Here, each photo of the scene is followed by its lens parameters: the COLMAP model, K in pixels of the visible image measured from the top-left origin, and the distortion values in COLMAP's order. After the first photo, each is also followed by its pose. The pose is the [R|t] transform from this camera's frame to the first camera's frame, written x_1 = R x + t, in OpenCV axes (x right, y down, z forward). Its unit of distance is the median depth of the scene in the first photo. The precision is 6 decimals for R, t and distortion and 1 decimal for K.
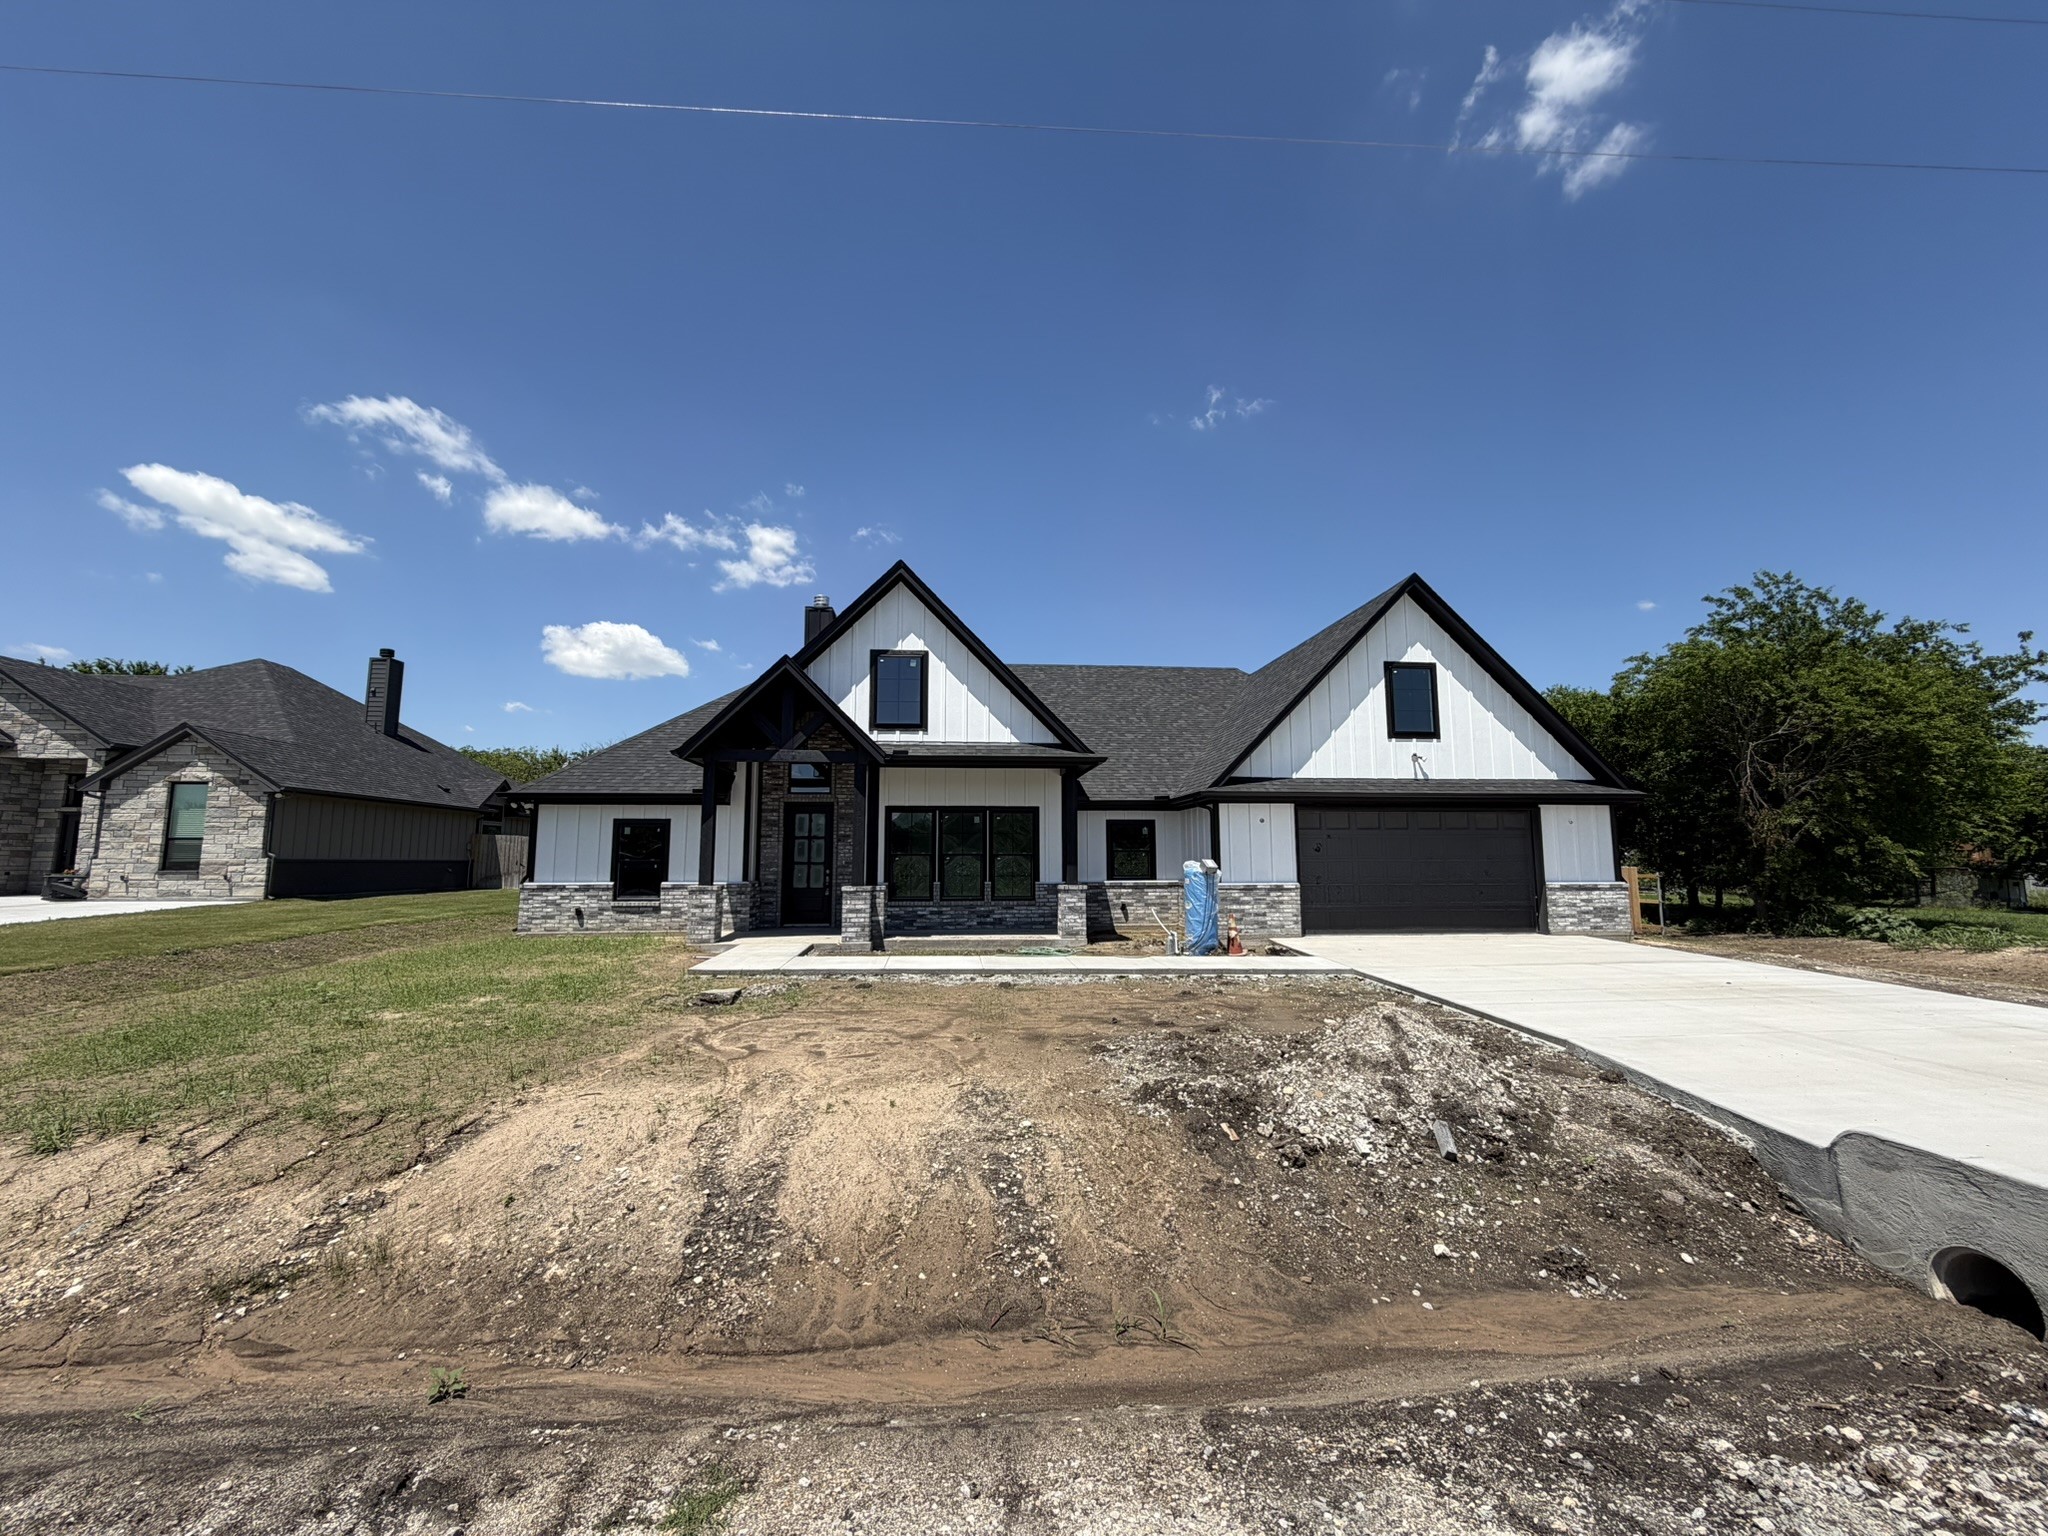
lens RADIAL K [[817.9, 0, 1013.9], [0, 817.9, 765.6], [0, 0, 1]] dist [-0.002142, -0.000194]
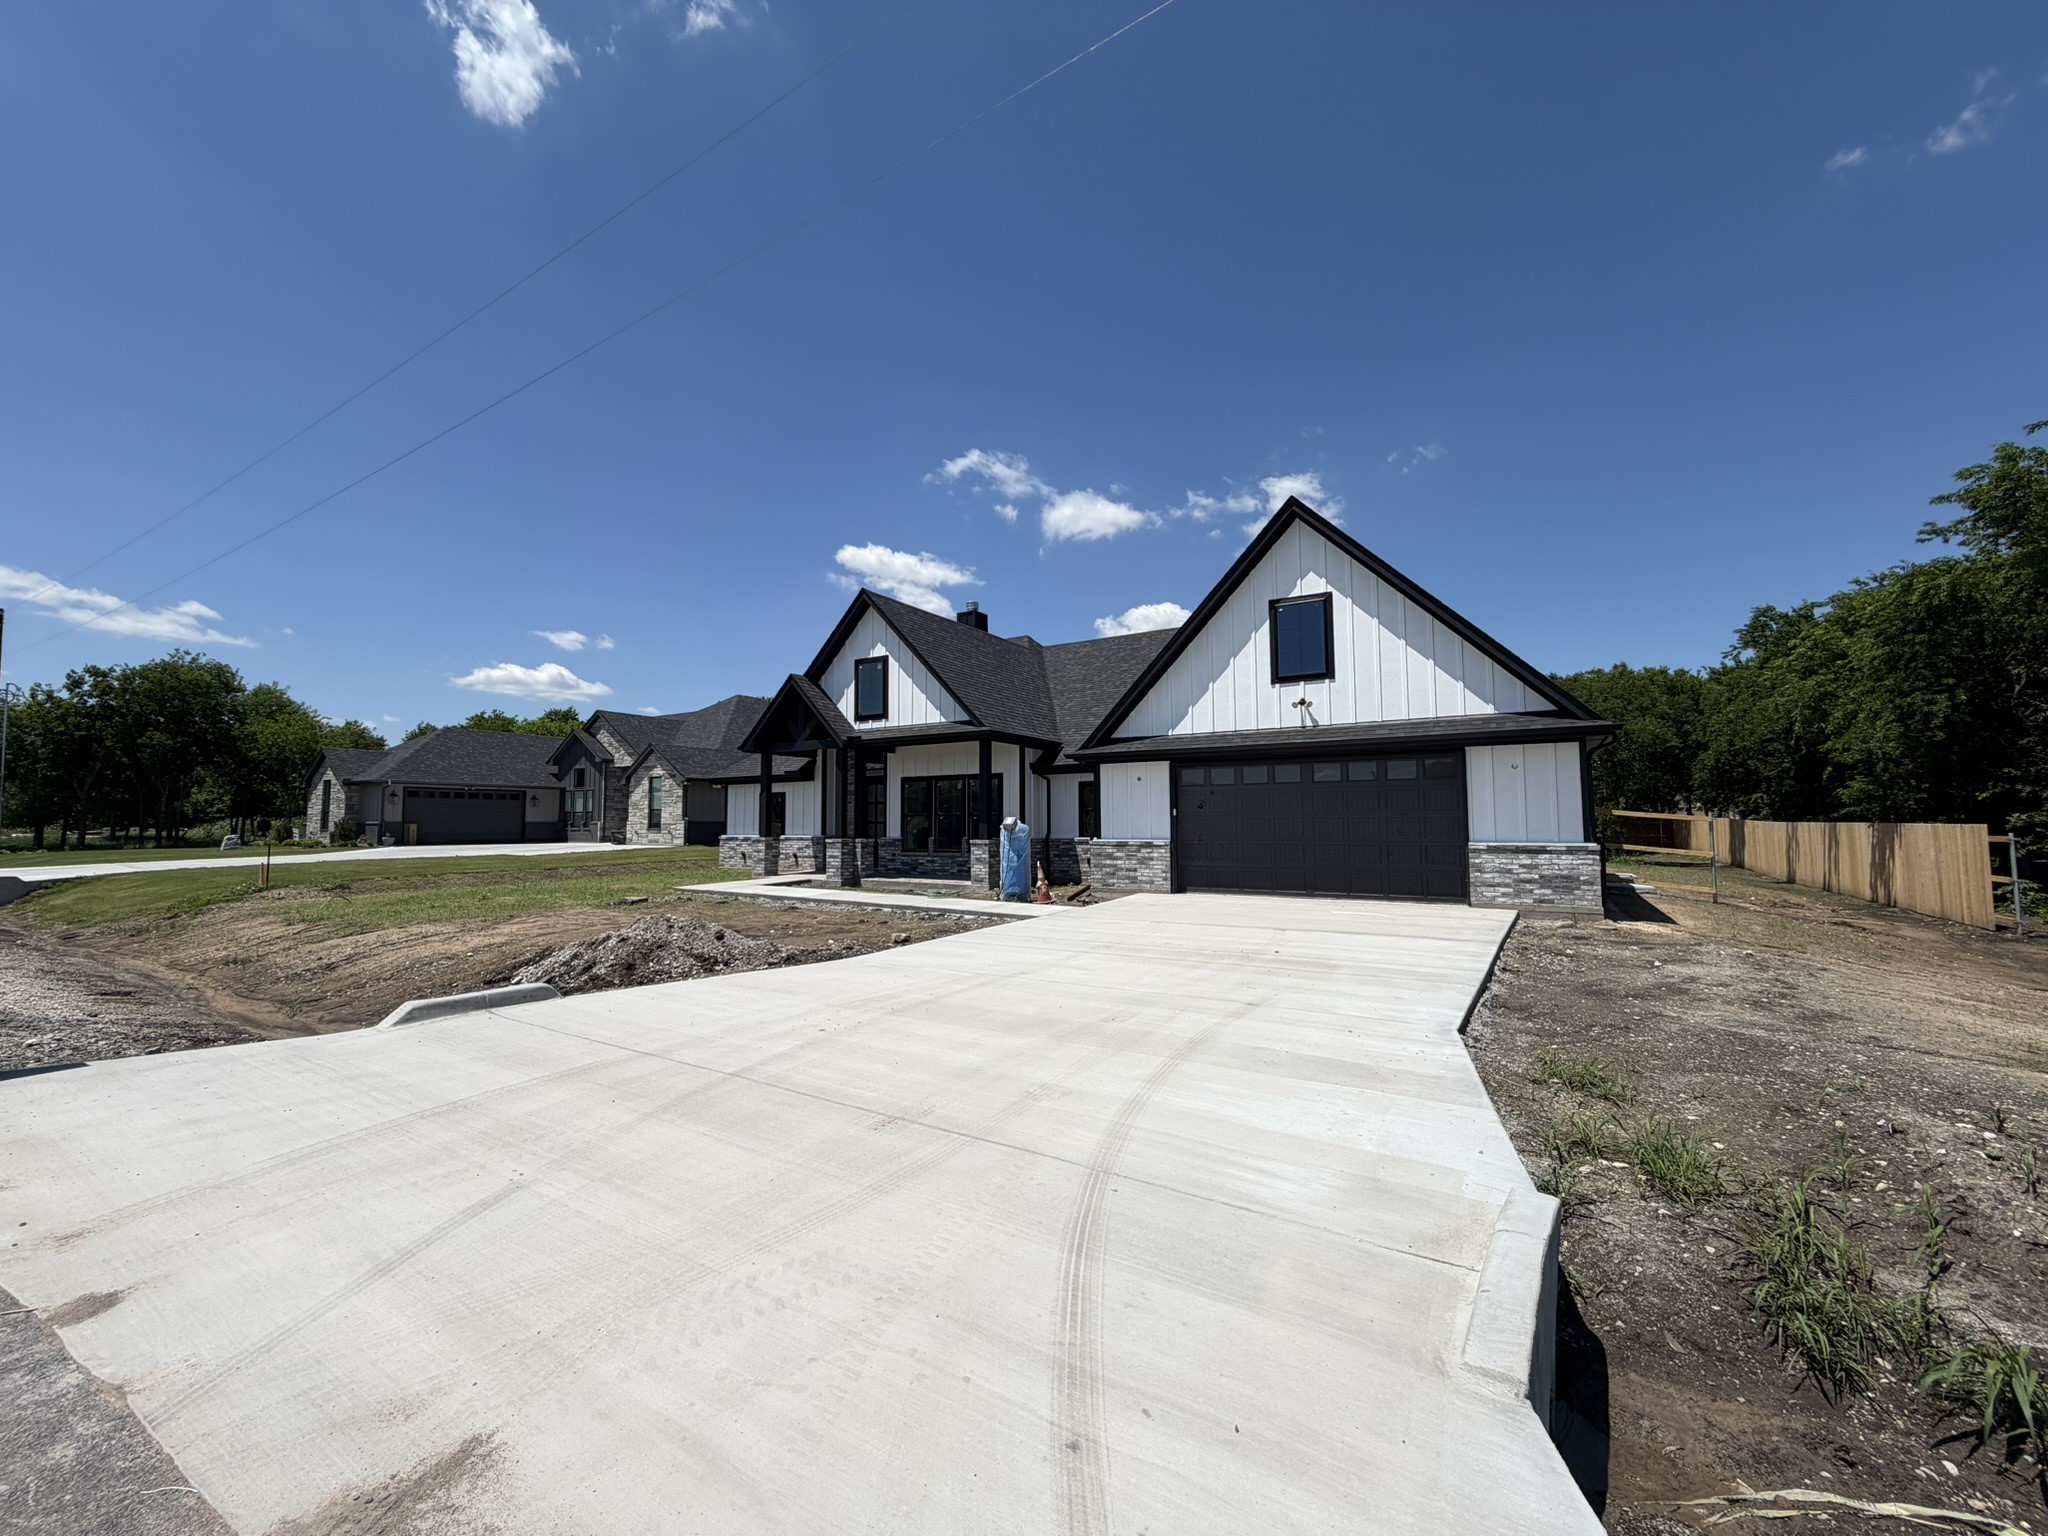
lens RADIAL K [[817.9, 0, 1013.9], [0, 817.9, 765.6], [0, 0, 1]] dist [-0.002142, -0.000194]
pose [[0.799979, -0.045267, -0.598318, 0.774173], [0.074500, 0.996928, 0.024184, 0.013670], [0.595385, -0.063922, 0.800893, 0.086671]]
